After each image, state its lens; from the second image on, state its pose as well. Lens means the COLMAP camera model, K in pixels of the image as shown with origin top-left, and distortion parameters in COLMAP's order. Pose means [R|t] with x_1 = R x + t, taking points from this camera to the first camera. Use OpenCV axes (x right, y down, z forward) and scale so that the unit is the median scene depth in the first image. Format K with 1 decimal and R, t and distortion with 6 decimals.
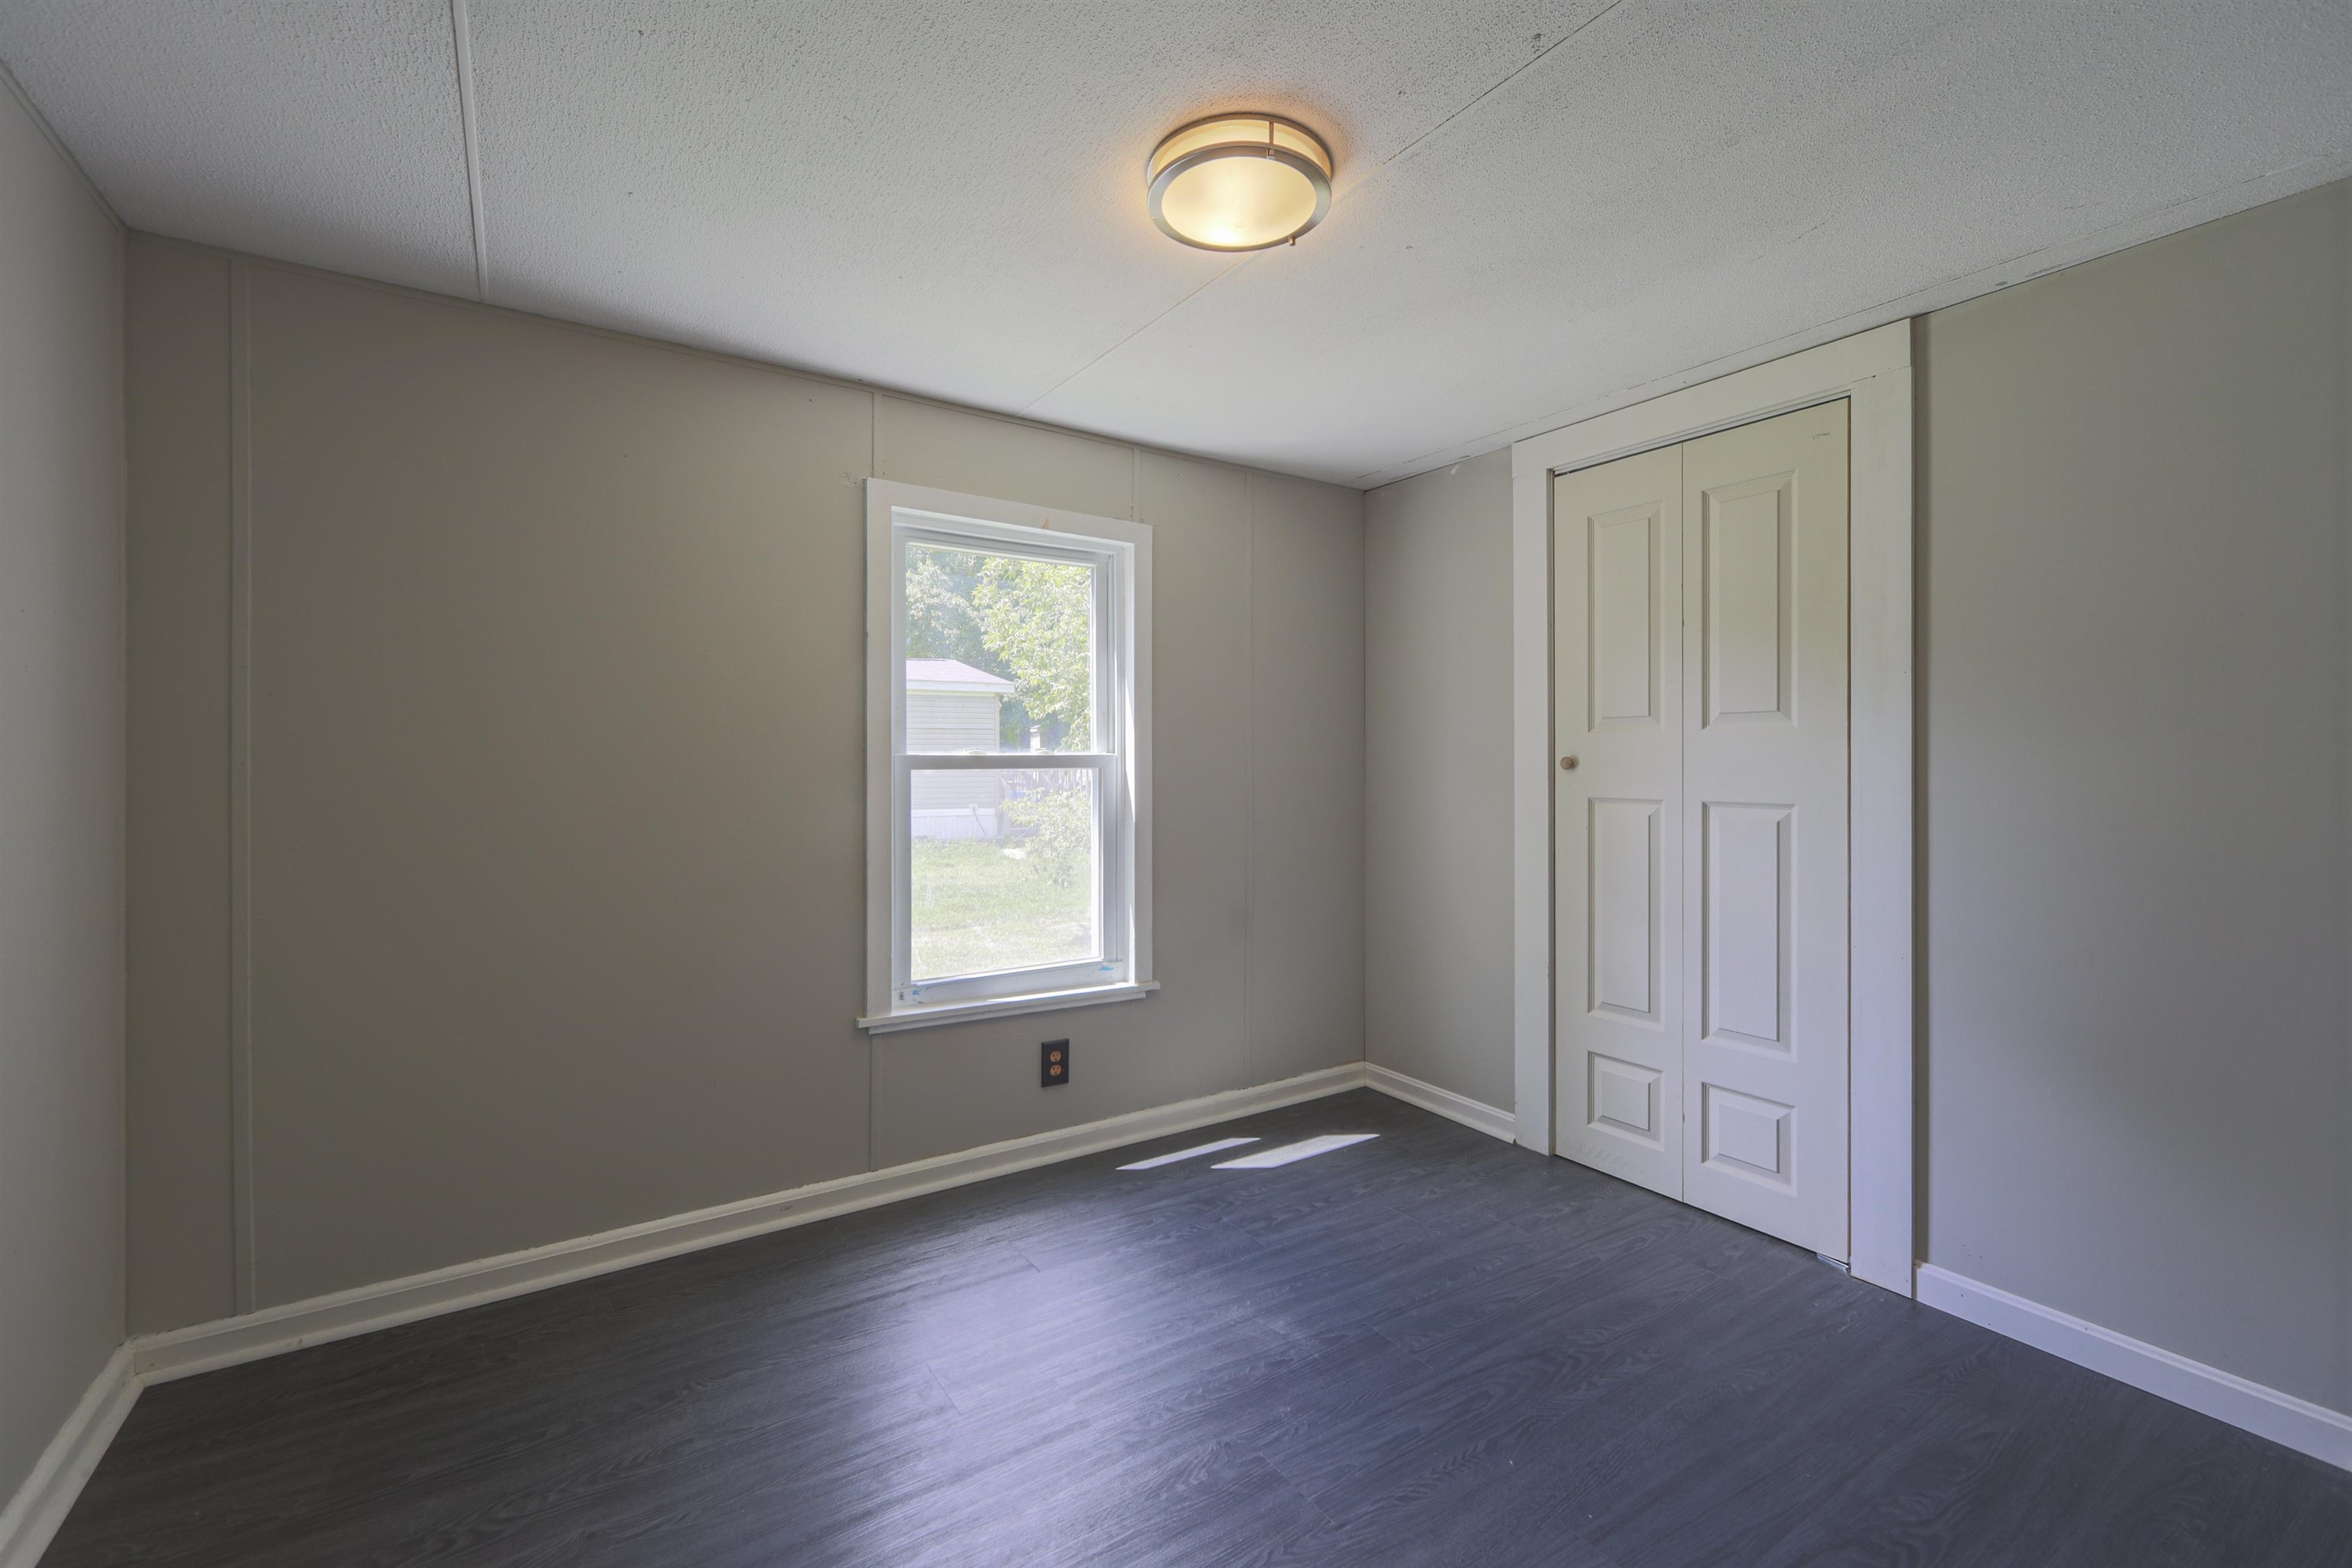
lens RADIAL K [[961.8, 0, 1133.5], [0, 961.8, 759.3], [0, 0, 1]] dist [0.000790, 0.000314]
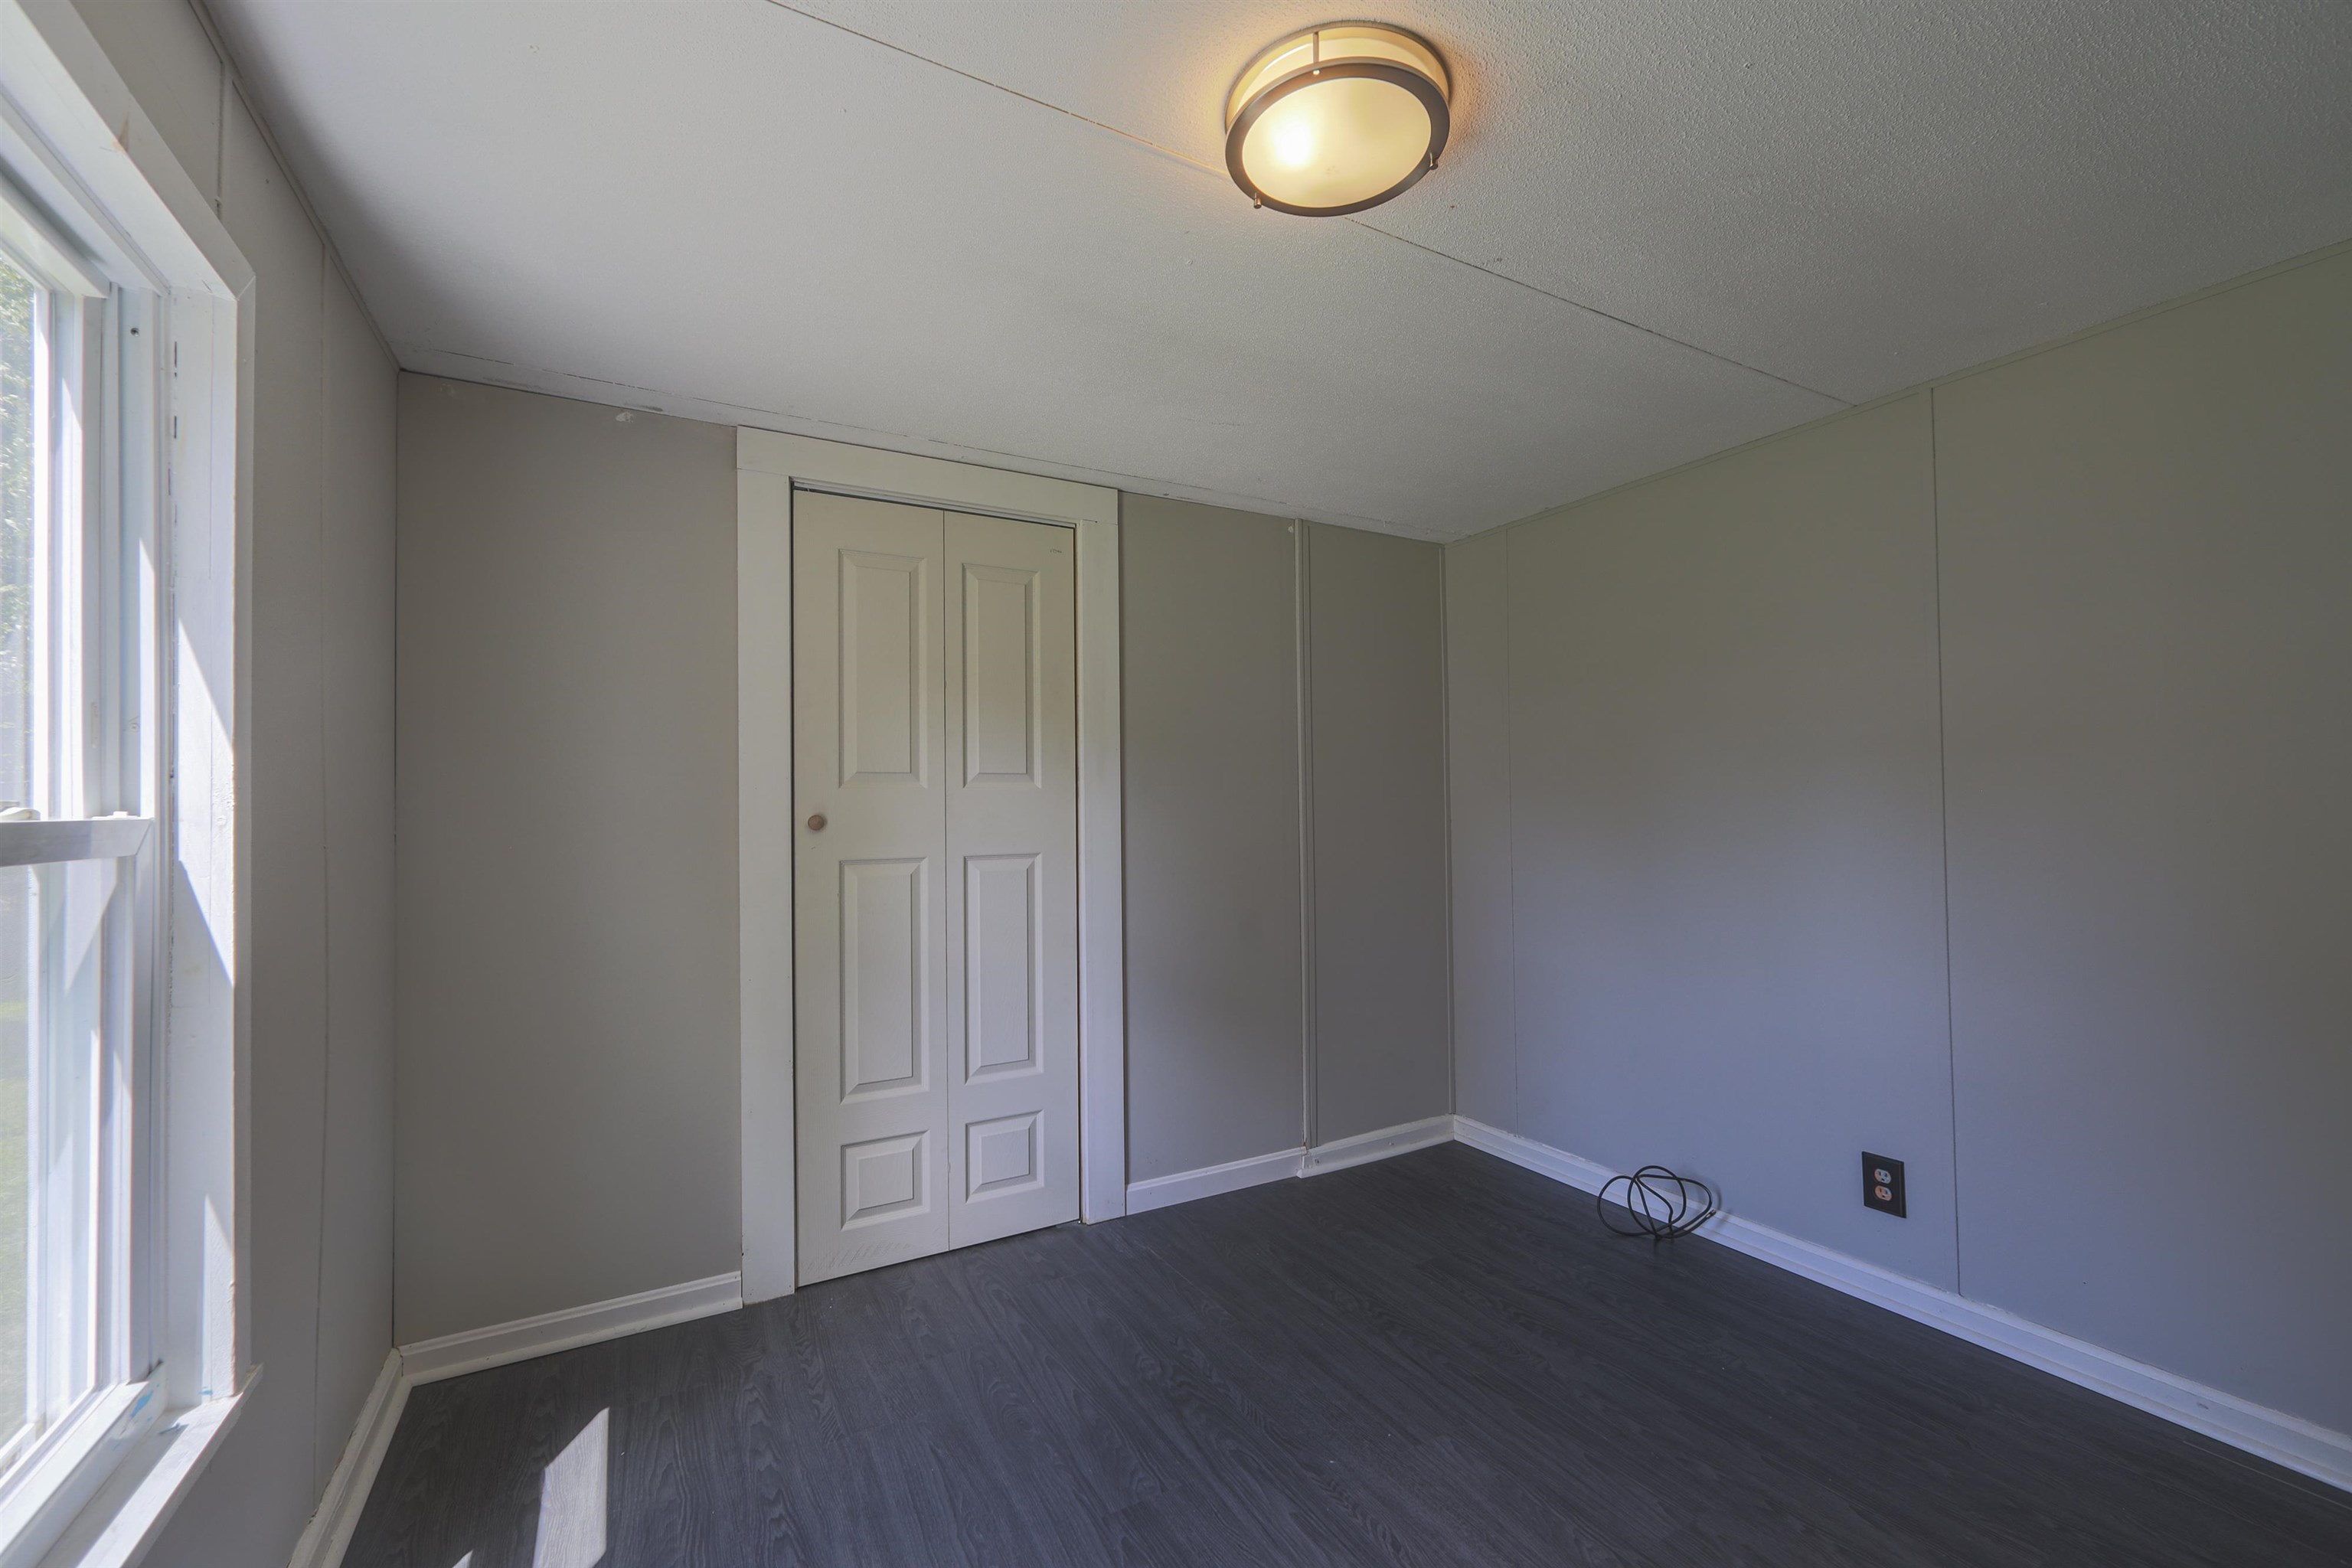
lens RADIAL K [[972.1, 0, 1181.9], [0, 972.1, 789.9], [0, 0, 1]] dist [-0.000524, 0.001125]
pose [[0.051479, 0.020865, 0.998456, -0.454412], [0.013750, 0.999672, -0.021600, -0.002385], [-0.998579, 0.014840, 0.051175, 0.691617]]
